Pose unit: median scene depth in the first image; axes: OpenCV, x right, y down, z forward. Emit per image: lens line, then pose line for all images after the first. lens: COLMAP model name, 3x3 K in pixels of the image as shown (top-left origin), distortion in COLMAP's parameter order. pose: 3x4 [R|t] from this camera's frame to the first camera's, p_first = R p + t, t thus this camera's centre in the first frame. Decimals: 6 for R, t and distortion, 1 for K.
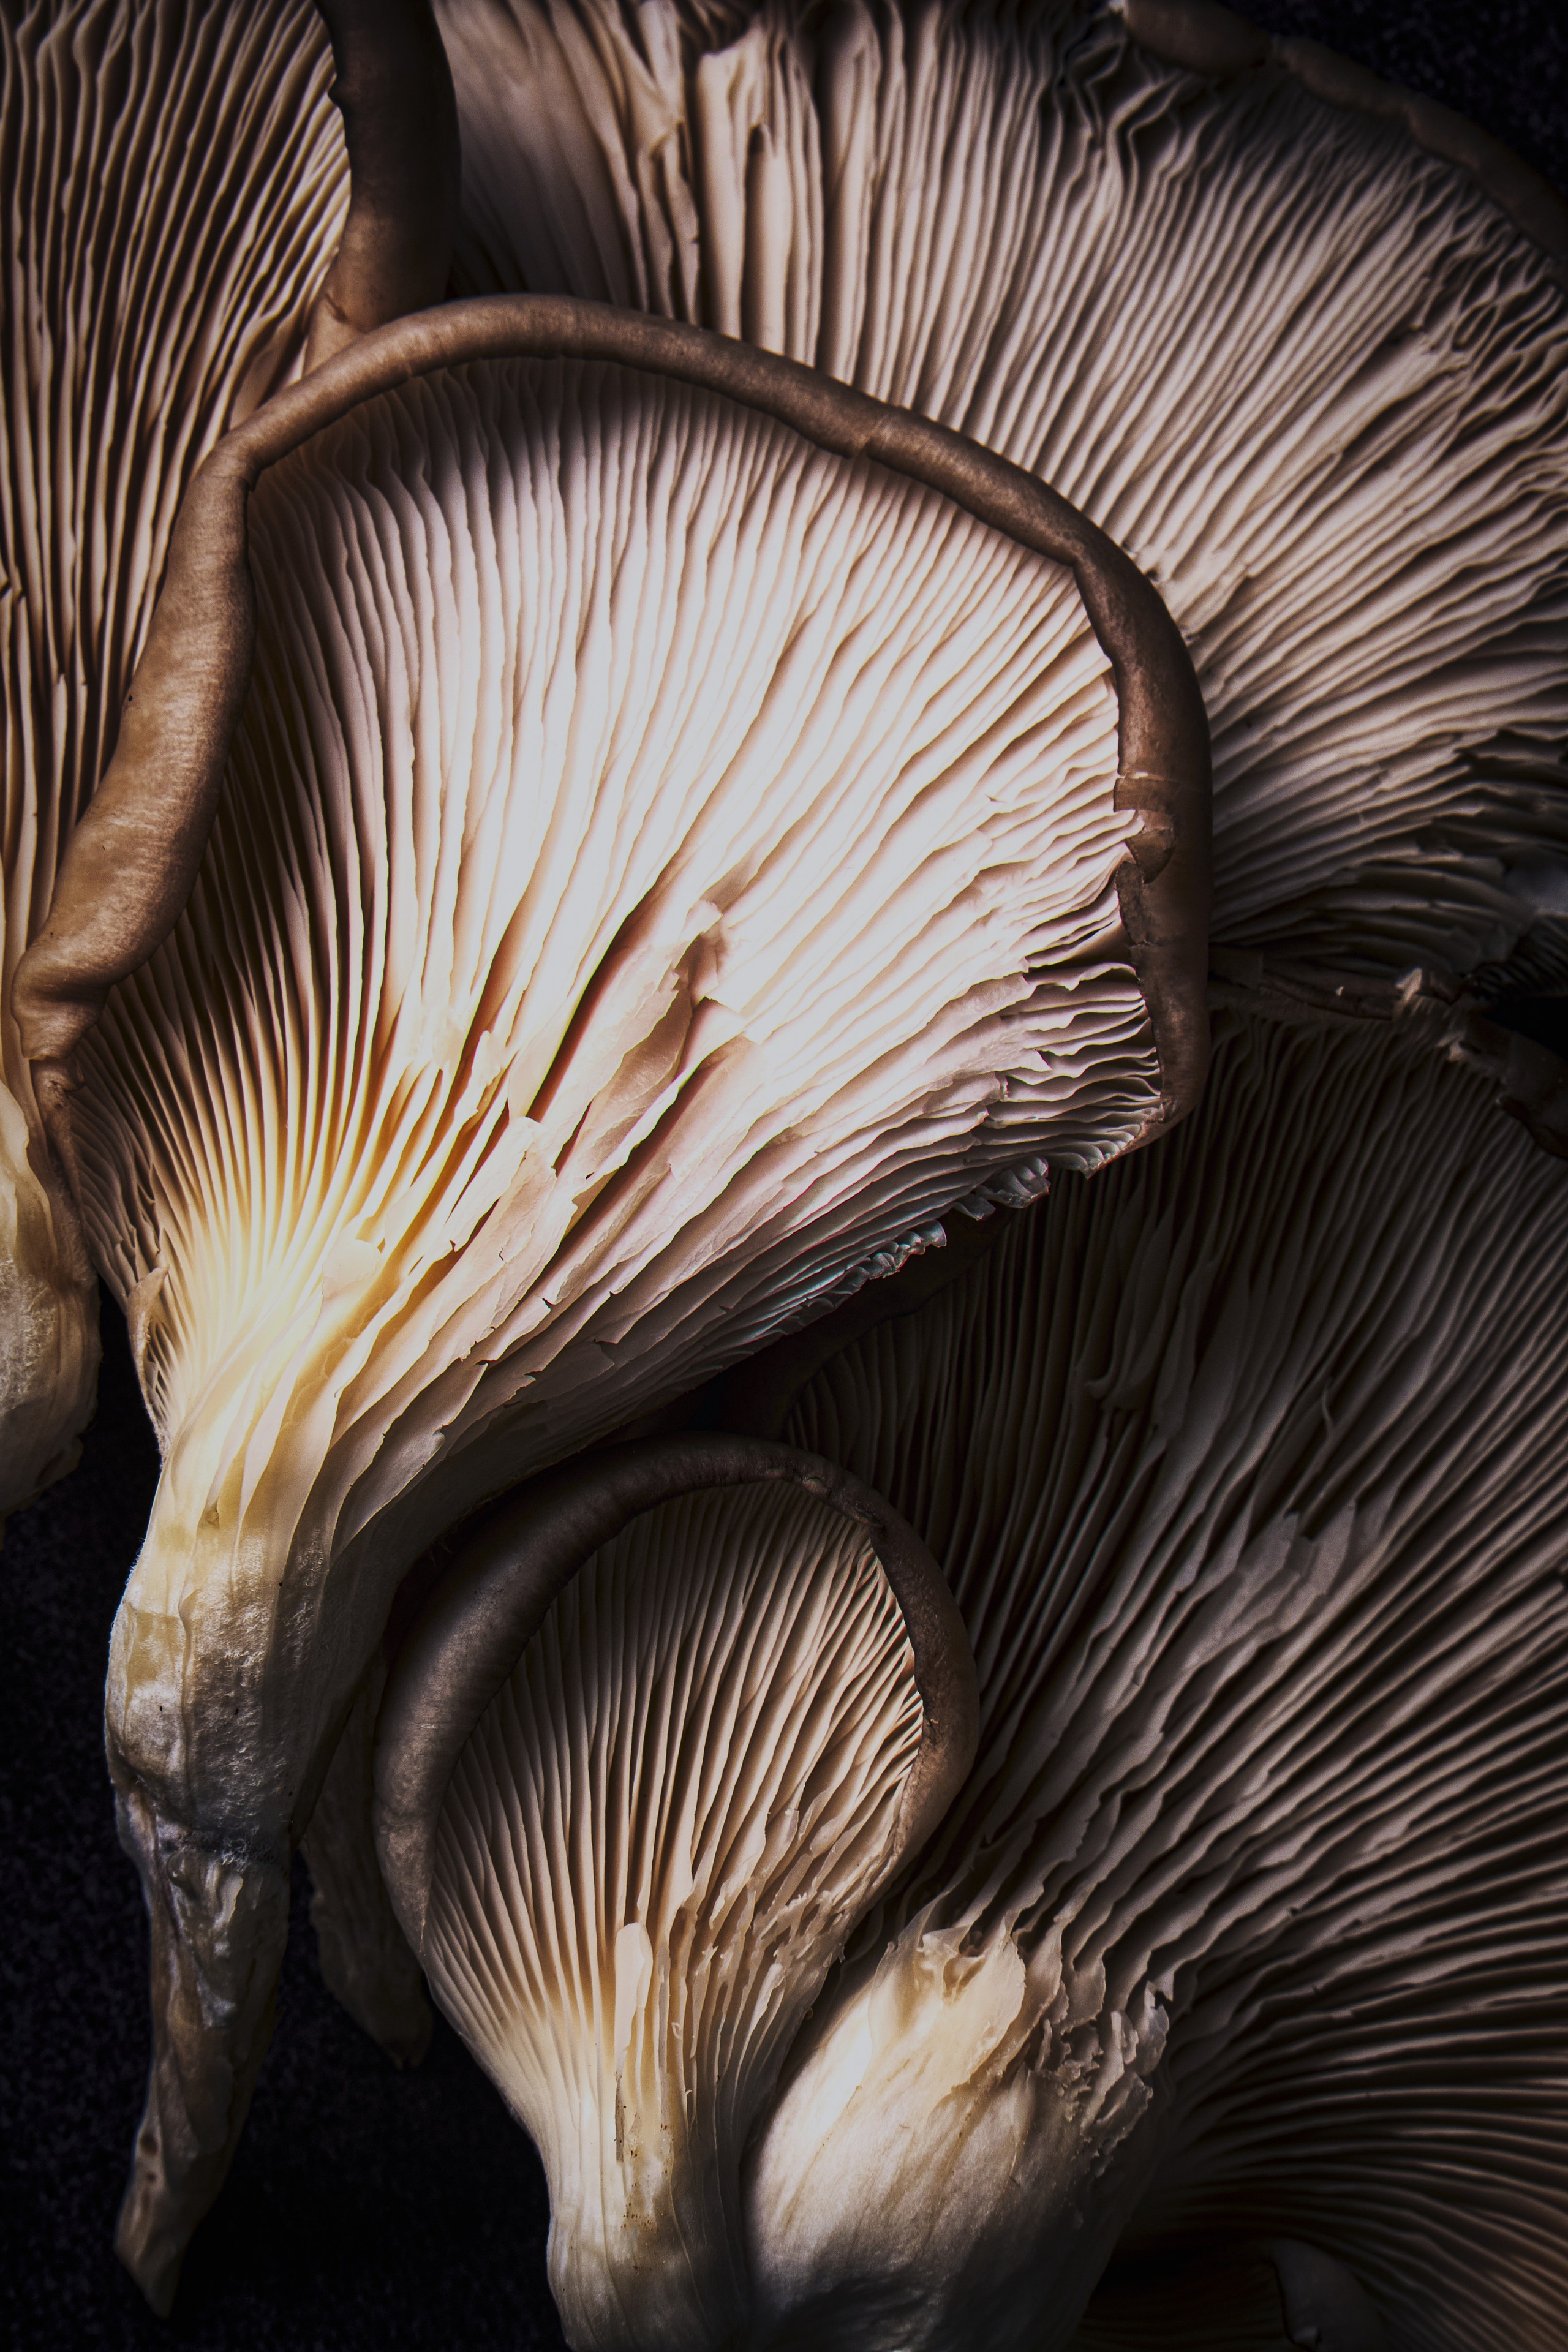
lens RADIAL K [[7137.9, 0, 784.2], [0, 7137.9, 1181.0], [0, 0, 1]] dist [-0.112977, 0.000000]
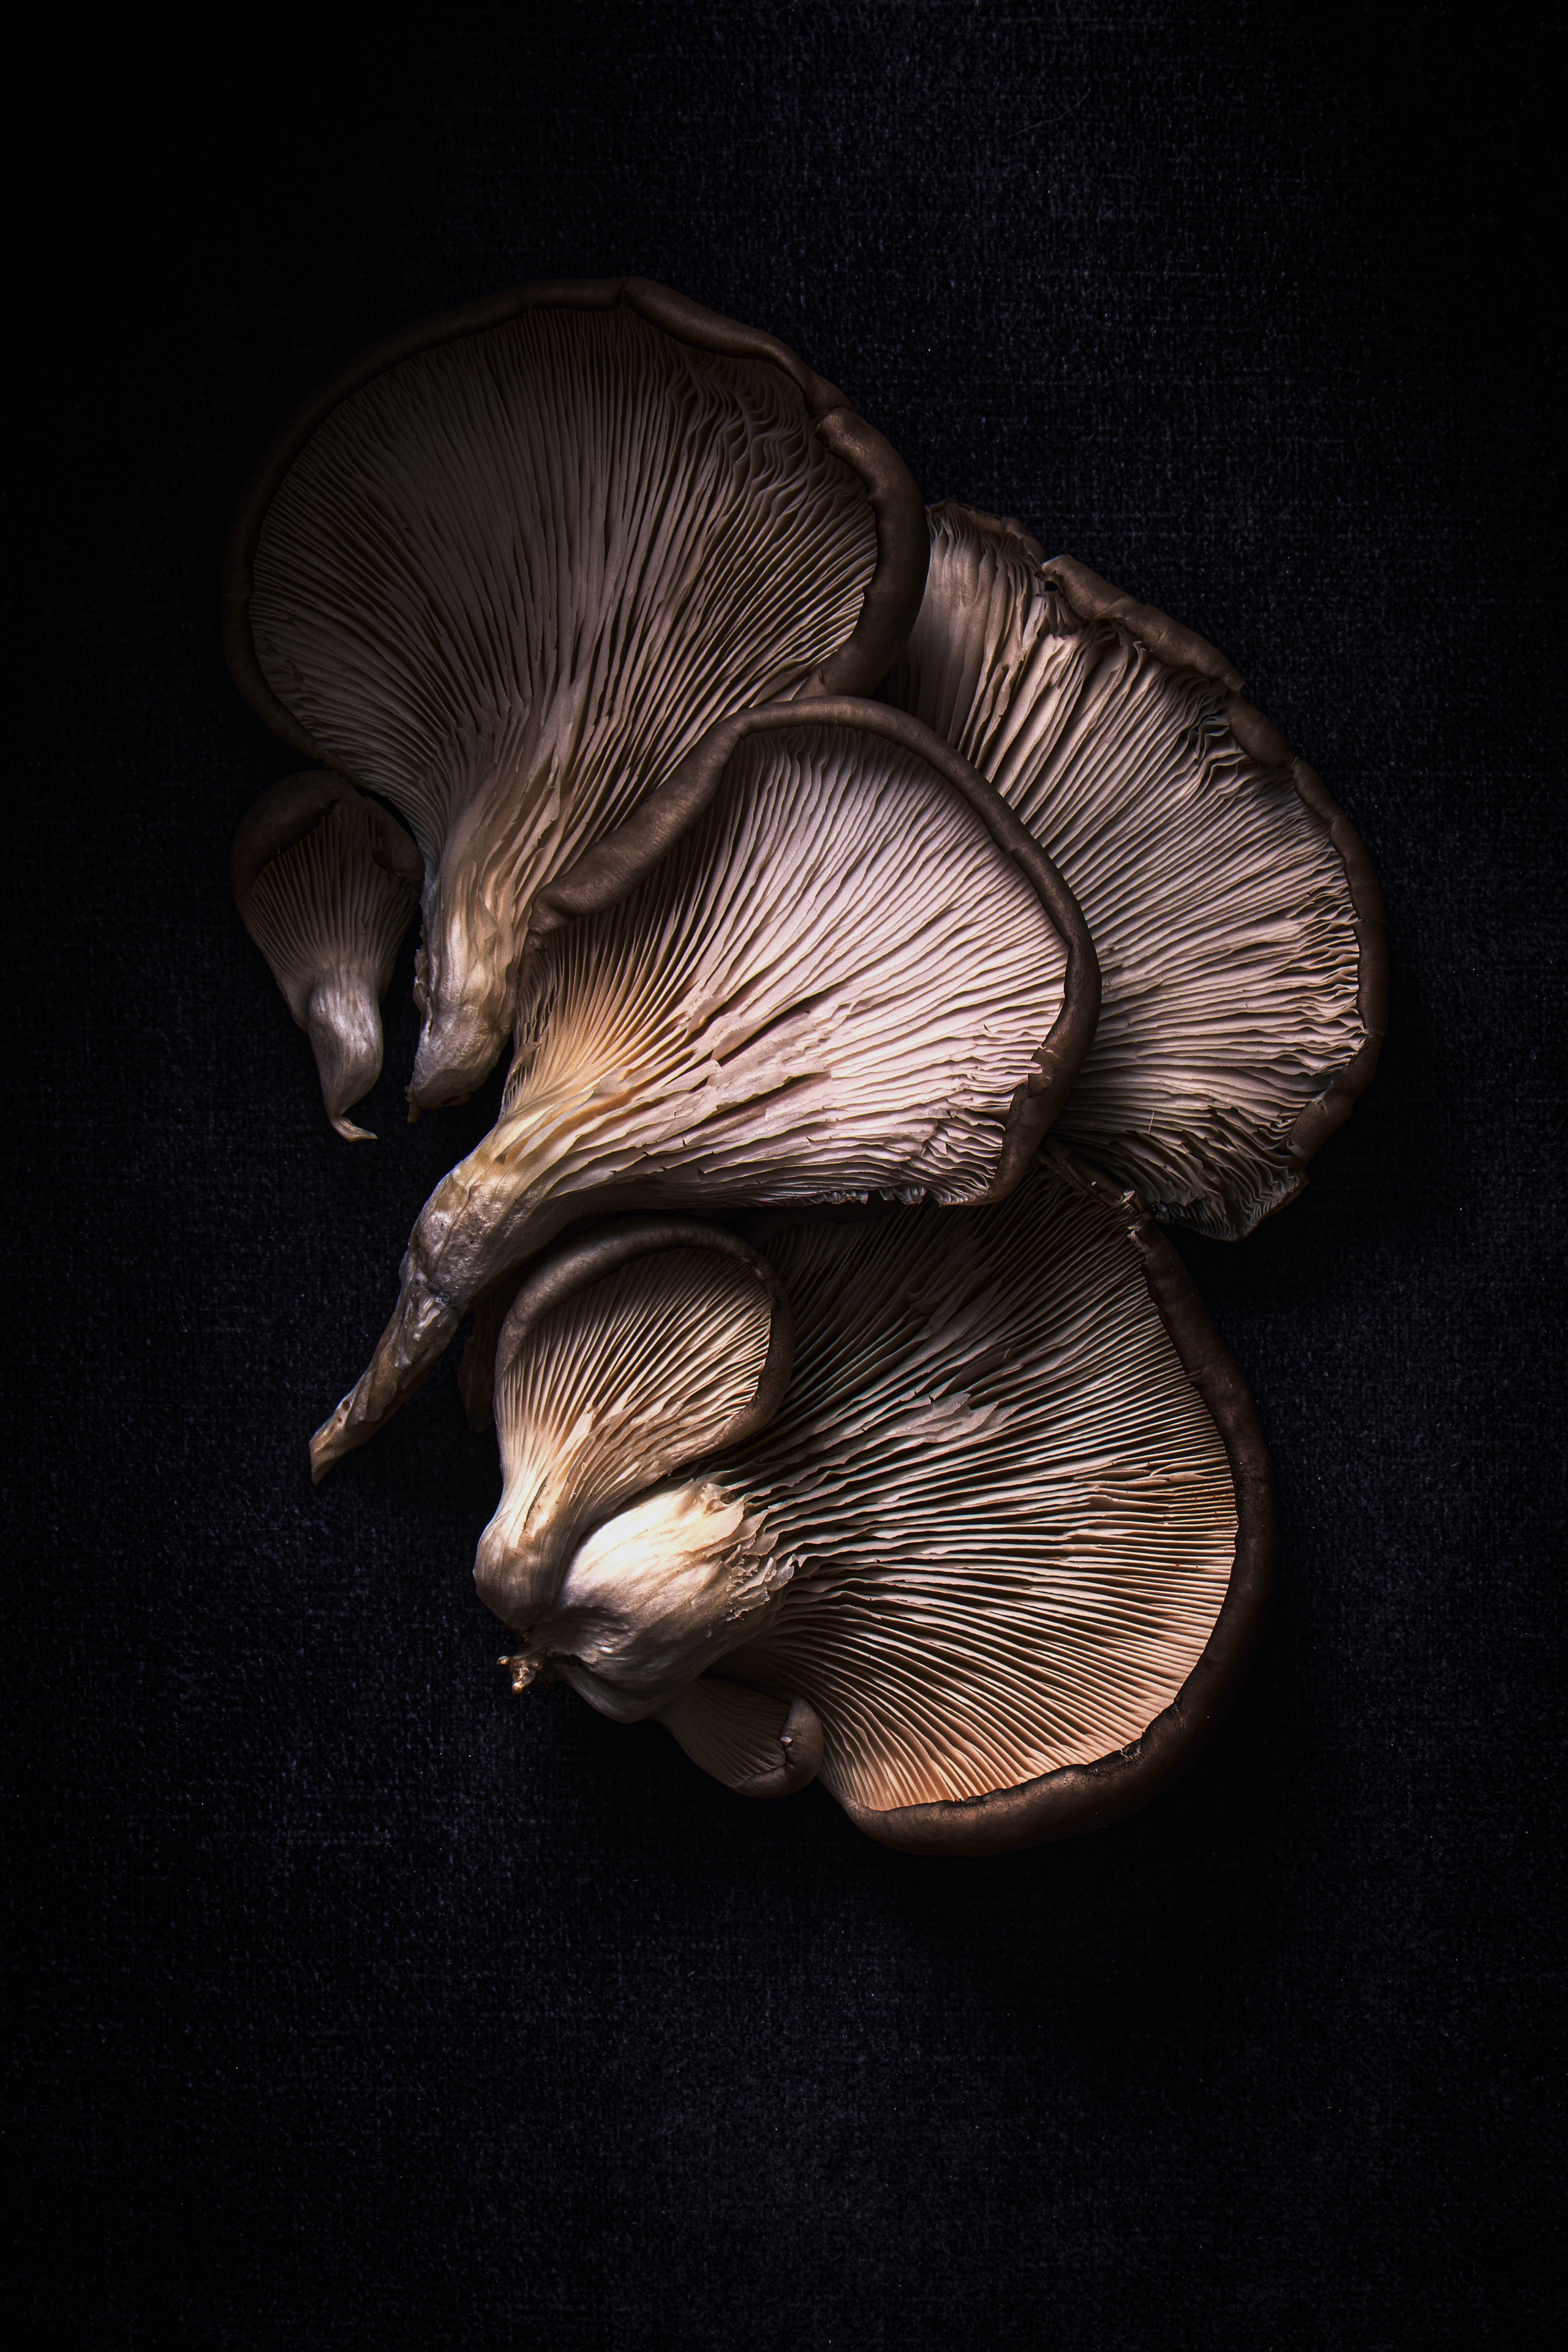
lens RADIAL K [[7137.9, 0, 776.9], [0, 7137.9, 1172.2], [0, 0, 1]] dist [-0.112977, 0.000000]
pose [[0.882528, 0.465783, -0.064733, 0.132161], [-0.462586, 0.884629, 0.058708, -0.111661], [0.084610, -0.021867, 0.996174, -1.125198]]
